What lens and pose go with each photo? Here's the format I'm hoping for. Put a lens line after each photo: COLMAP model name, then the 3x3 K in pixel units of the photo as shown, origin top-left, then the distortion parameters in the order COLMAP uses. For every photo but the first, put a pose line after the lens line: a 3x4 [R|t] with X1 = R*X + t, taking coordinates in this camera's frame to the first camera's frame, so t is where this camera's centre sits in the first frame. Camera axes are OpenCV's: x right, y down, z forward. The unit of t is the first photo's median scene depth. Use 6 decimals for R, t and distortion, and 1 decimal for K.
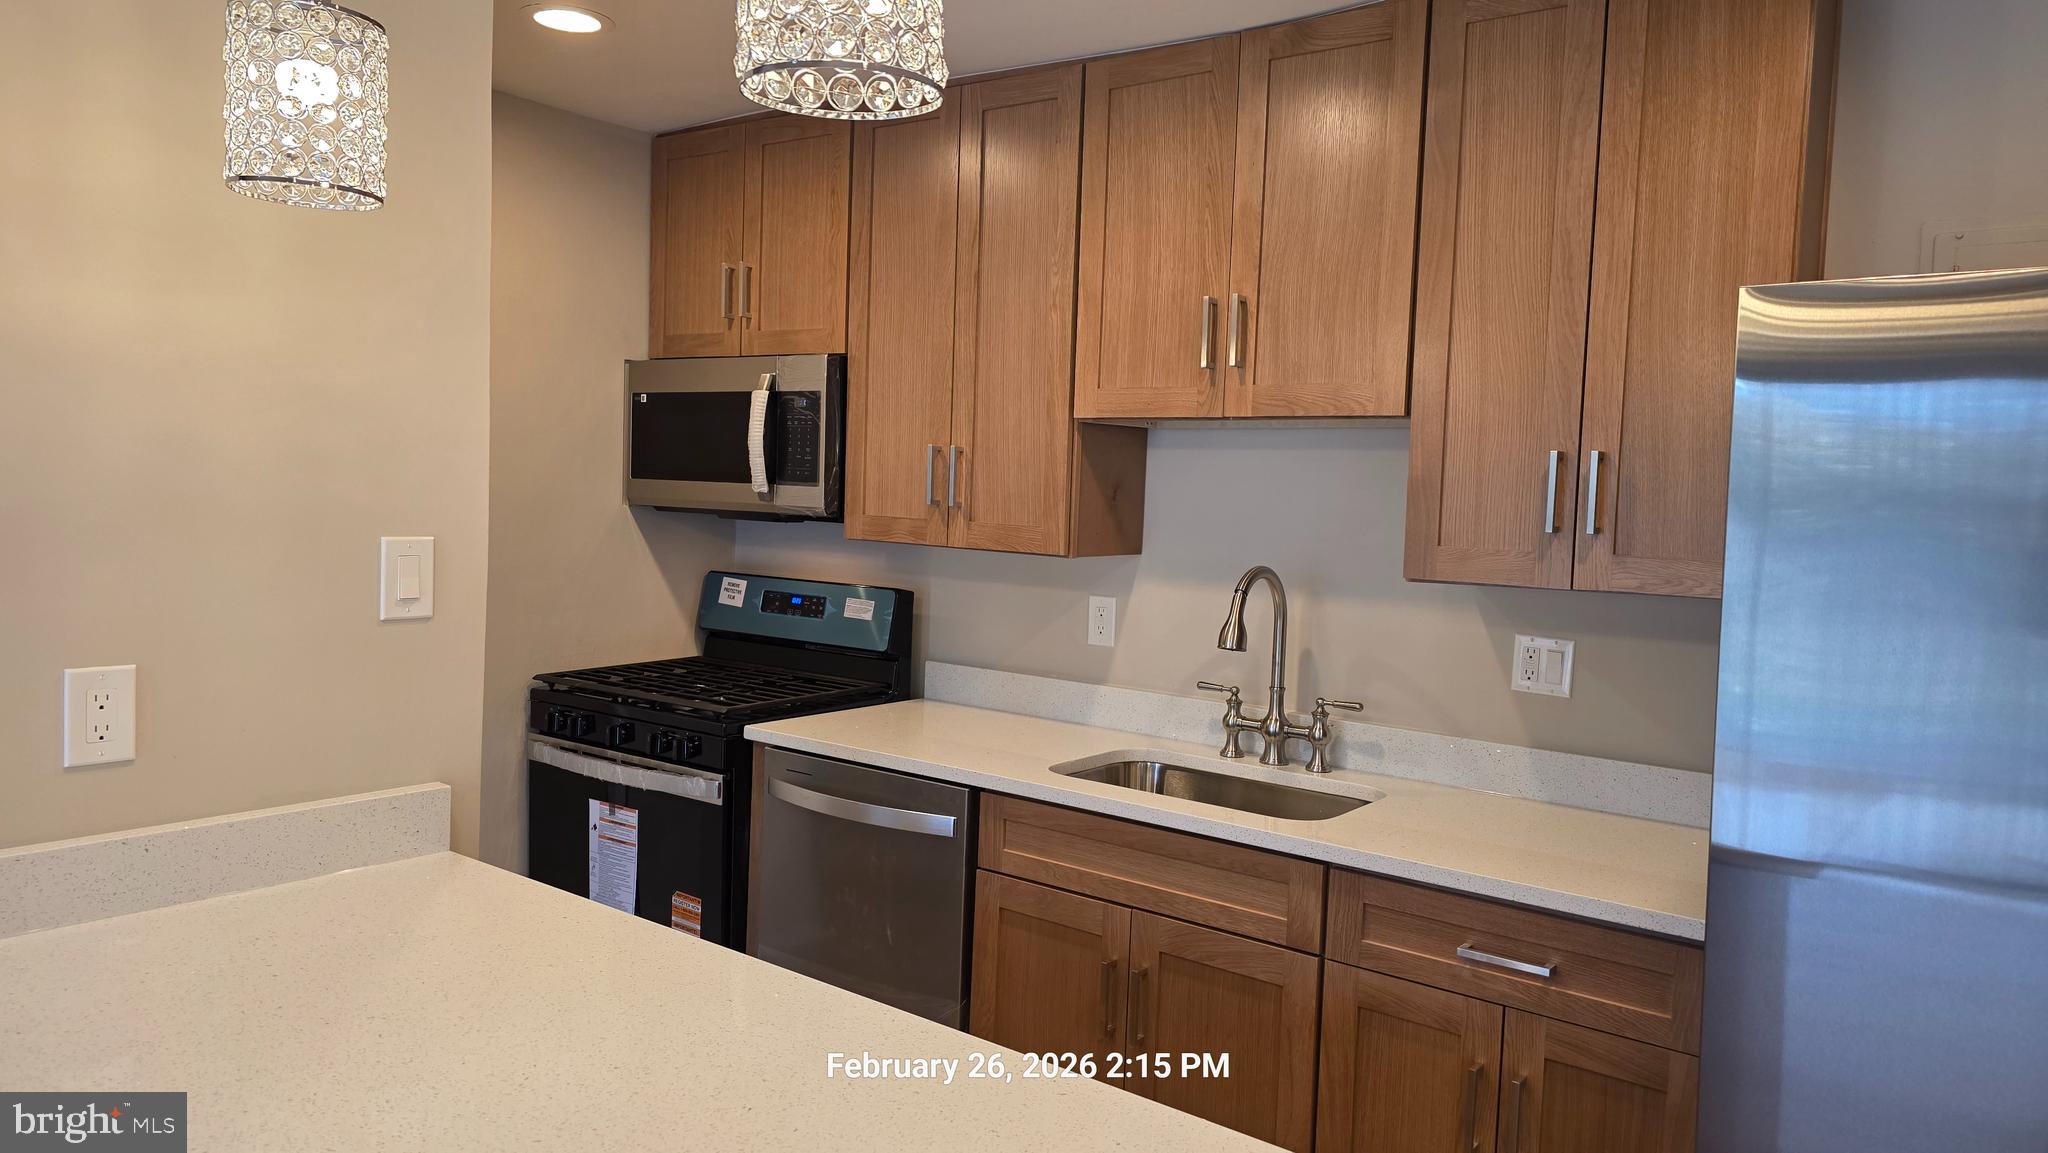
lens RADIAL K [[1363.2, 0, 1024.0], [0, 1363.2, 576.5], [0, 0, 1]] dist [0.086929, 0.000049]
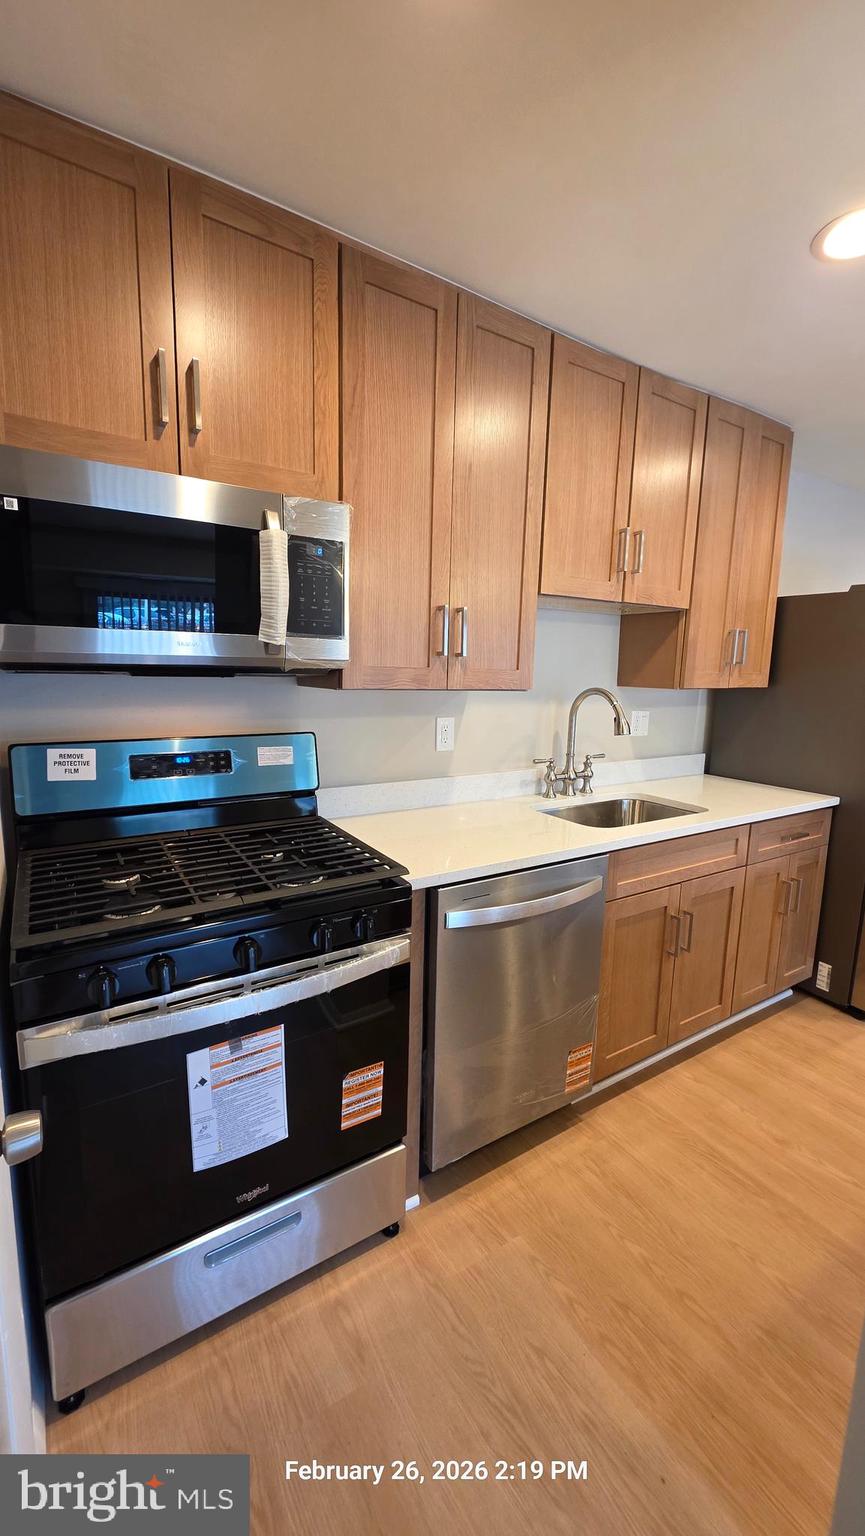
lens RADIAL K [[608.1, 0, 432.5], [0, 608.1, 768.0], [0, 0, 1]] dist [0.000444, -0.000059]
pose [[0.357191, -0.180134, 0.916497, -0.560650], [0.055510, 0.983586, 0.171687, -0.045422], [-0.932381, -0.010450, 0.361327, 0.774660]]
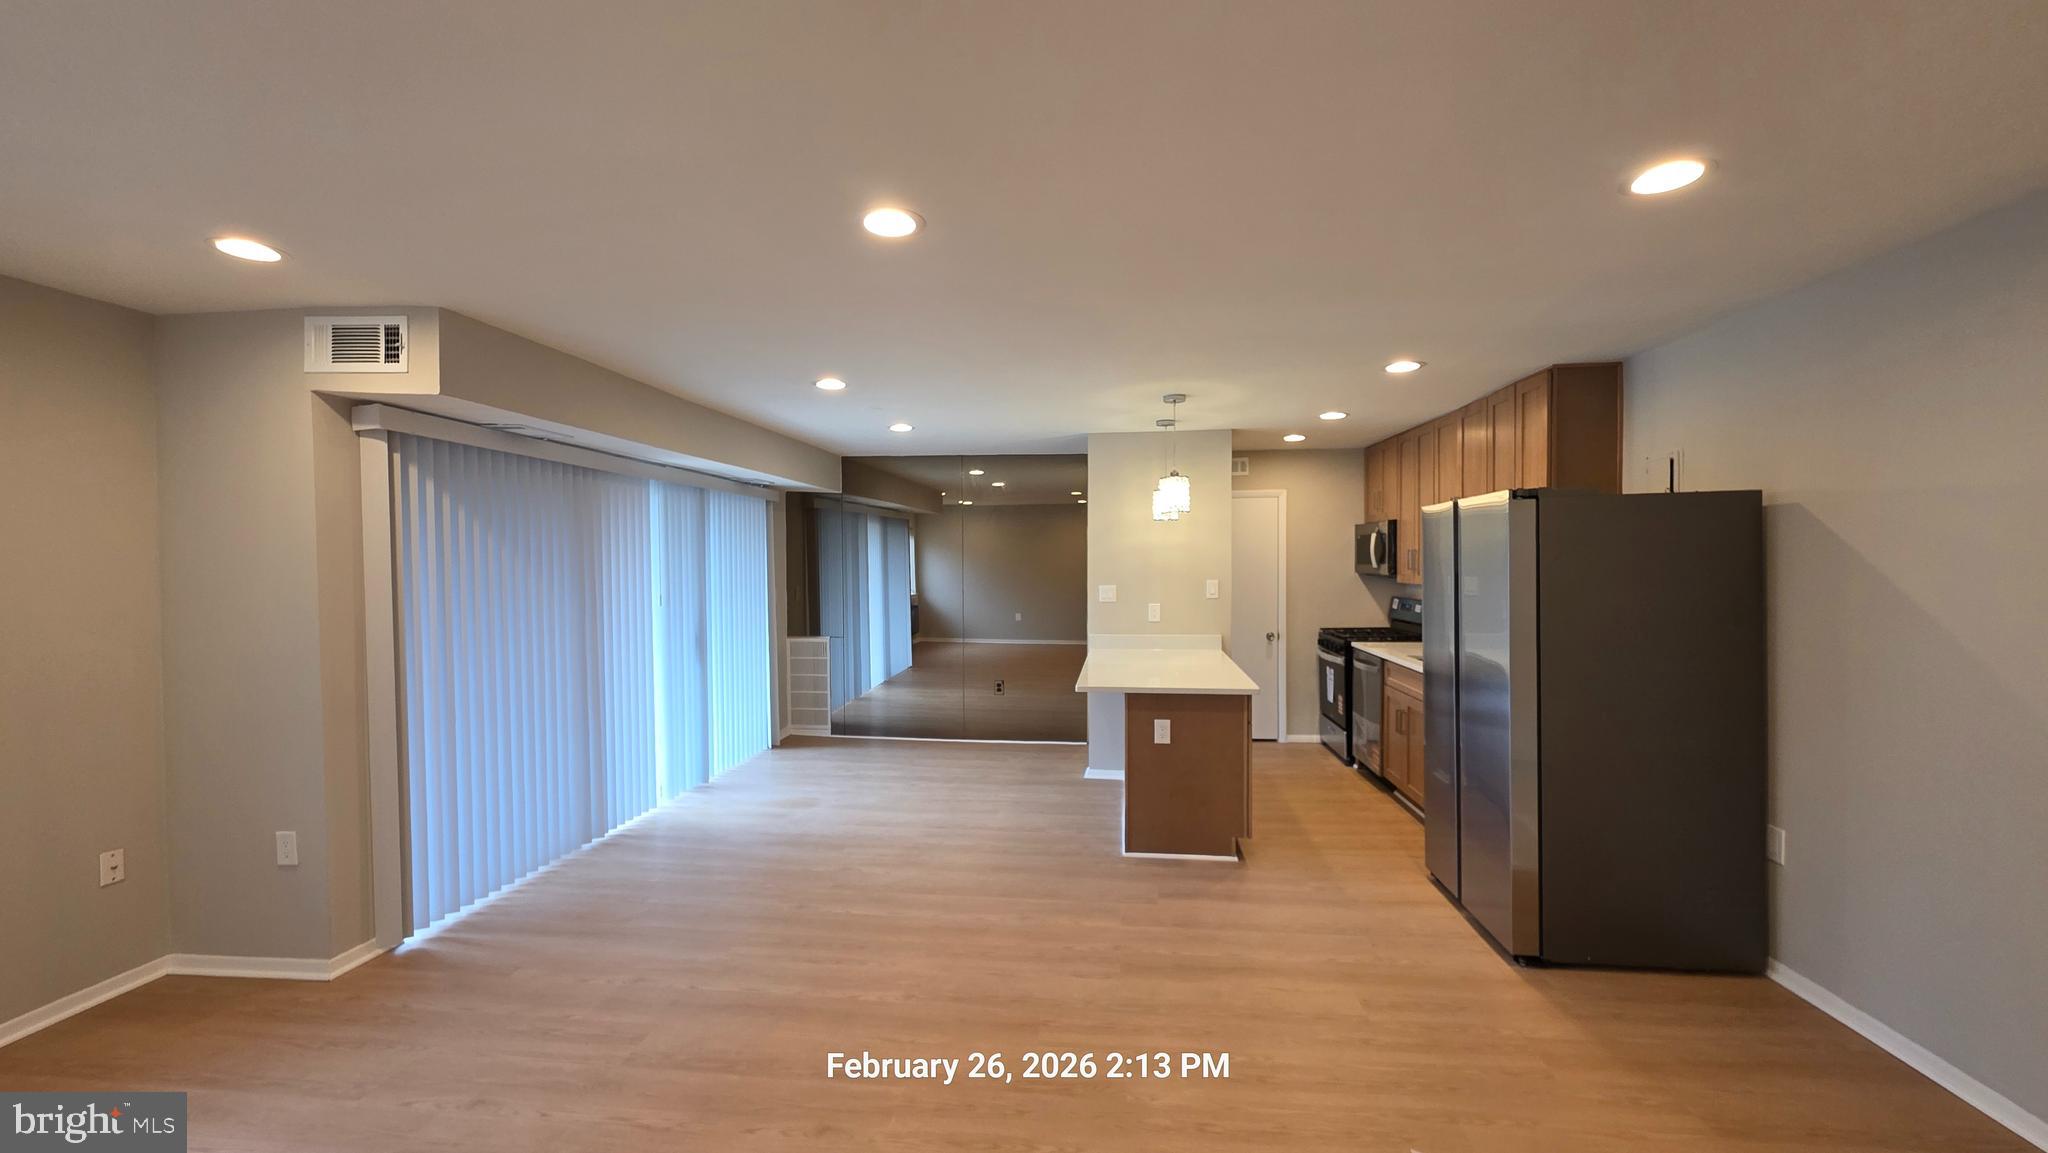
lens RADIAL K [[810.8, 0, 1024.0], [0, 810.8, 576.5], [0, 0, 1]] dist [0.000444, -0.000059]
pose [[0.504334, -0.024300, -0.863166, 0.970438], [-0.024549, 0.998796, -0.042463, 0.052631], [0.863159, 0.042606, 0.503131, -0.557107]]
